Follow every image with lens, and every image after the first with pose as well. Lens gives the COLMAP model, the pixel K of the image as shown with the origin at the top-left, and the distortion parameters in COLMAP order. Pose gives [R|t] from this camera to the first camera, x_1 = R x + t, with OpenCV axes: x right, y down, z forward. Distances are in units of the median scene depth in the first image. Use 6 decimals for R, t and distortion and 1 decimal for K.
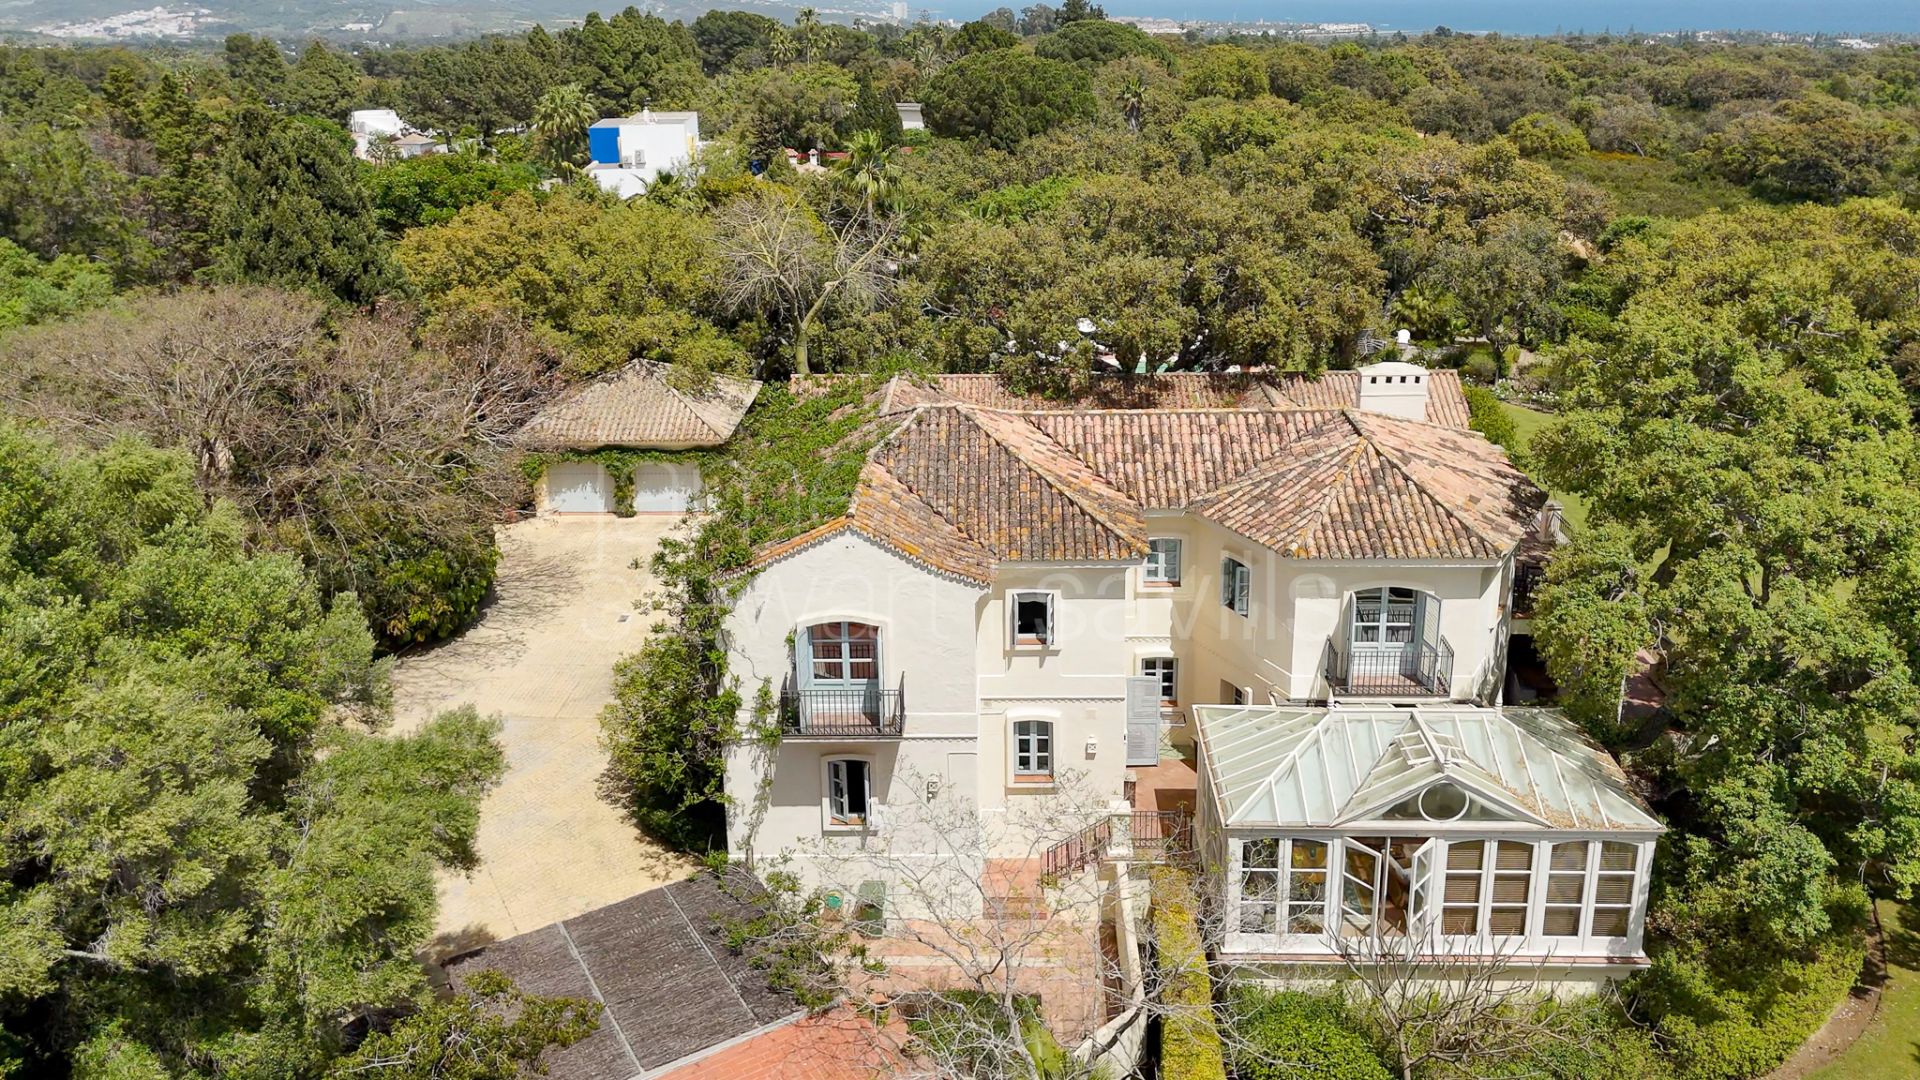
lens RADIAL K [[1585.8, 0, 962.9], [0, 1585.8, 541.4], [0, 0, 1]] dist [0.043130, -0.016585]
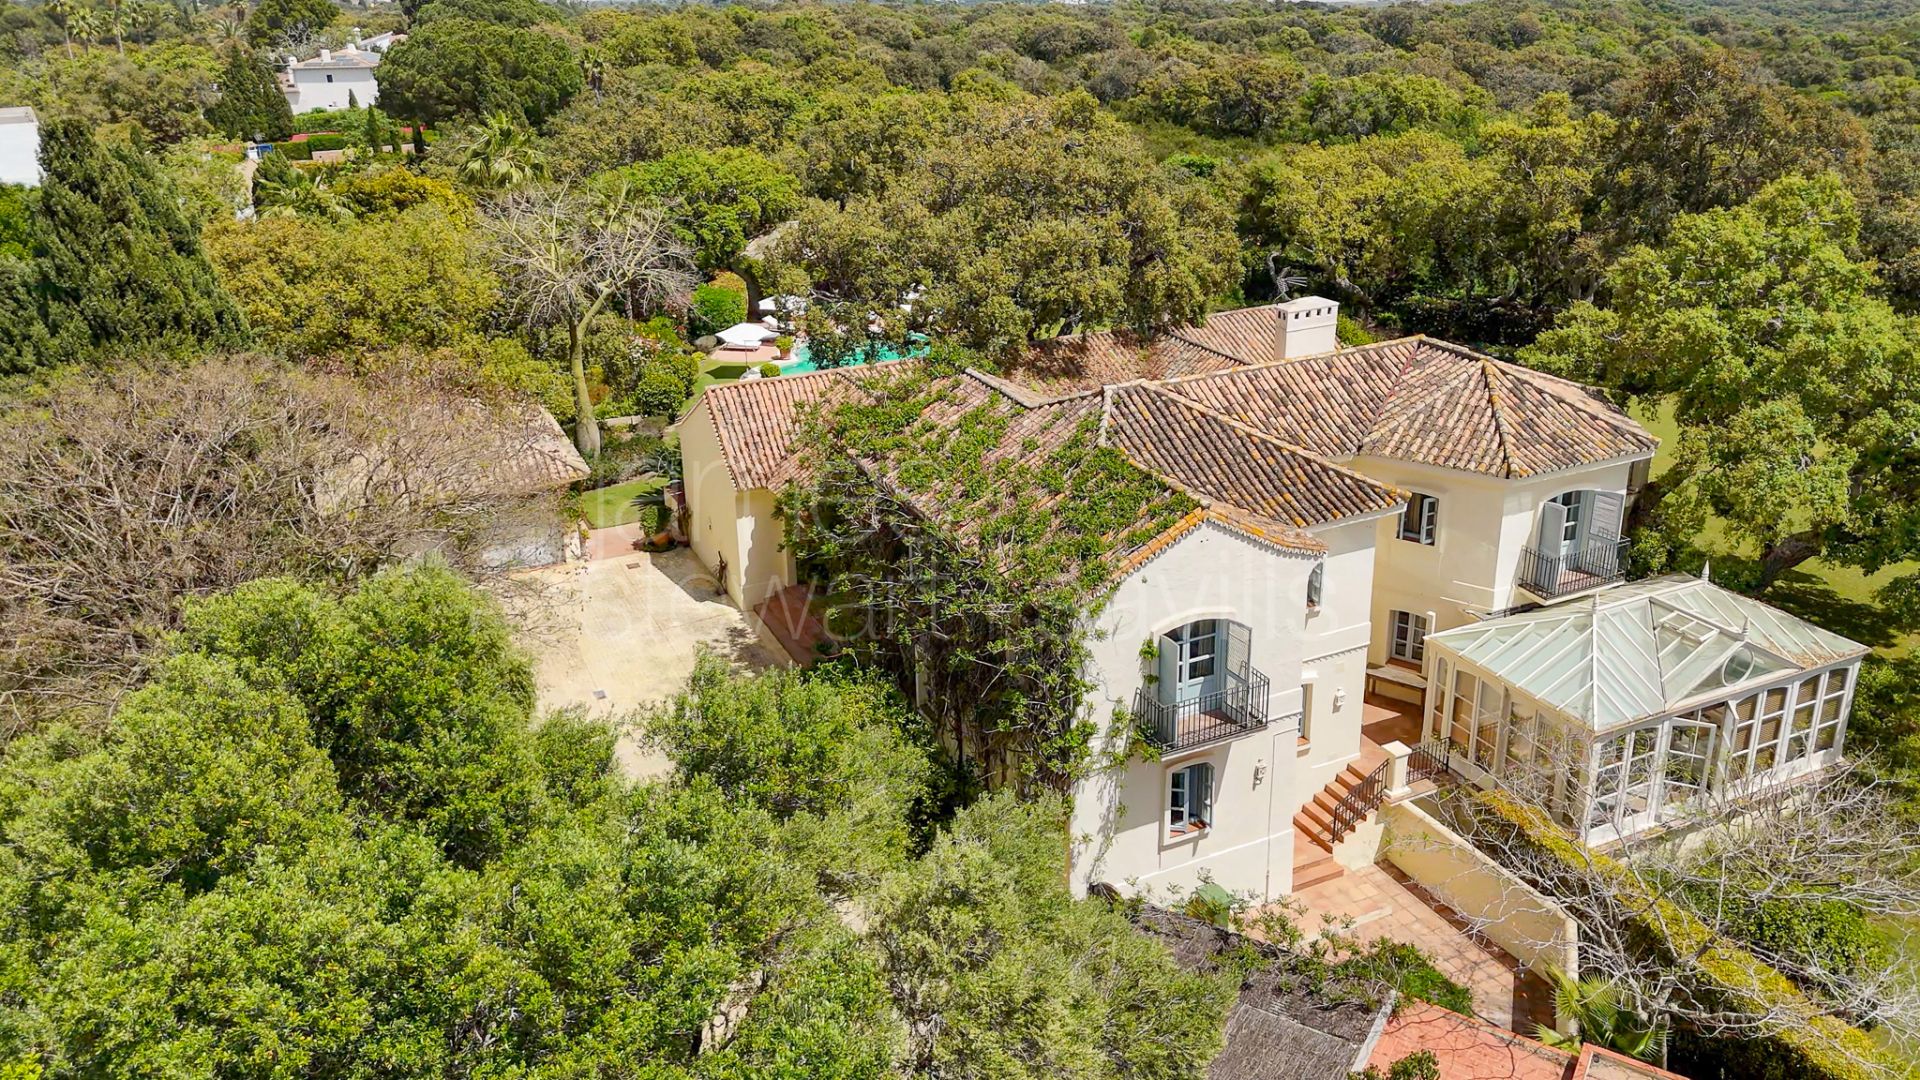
lens RADIAL K [[1585.8, 0, 963.6], [0, 1585.8, 539.9], [0, 0, 1]] dist [0.043130, -0.016585]
pose [[0.877068, -0.176120, 0.446915, -0.595929], [0.167859, 0.984081, 0.058382, -0.072985], [-0.450083, 0.023814, 0.892669, 0.213710]]
